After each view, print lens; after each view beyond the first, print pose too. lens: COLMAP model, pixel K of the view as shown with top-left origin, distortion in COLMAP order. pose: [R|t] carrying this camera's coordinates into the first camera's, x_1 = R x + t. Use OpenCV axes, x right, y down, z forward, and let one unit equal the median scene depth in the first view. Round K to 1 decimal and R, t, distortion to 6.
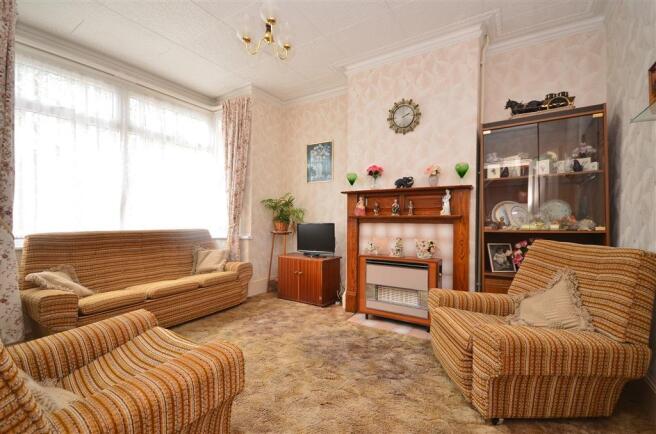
lens RADIAL K [[292.8, 0, 326.2], [0, 292.8, 219.0], [0, 0, 1]] dist [-0.004175, -0.000076]
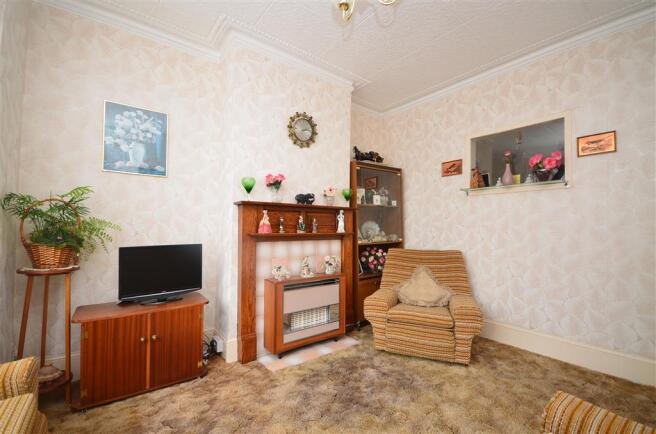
lens RADIAL K [[290.9, 0, 328.6], [0, 290.9, 219.1], [0, 0, 1]] dist [-0.007710, -0.000504]
pose [[0.312067, 0.019644, 0.949857, -0.612123], [-0.007319, 0.999806, -0.018272, -0.038940], [-0.950032, -0.001250, 0.312151, 0.617476]]
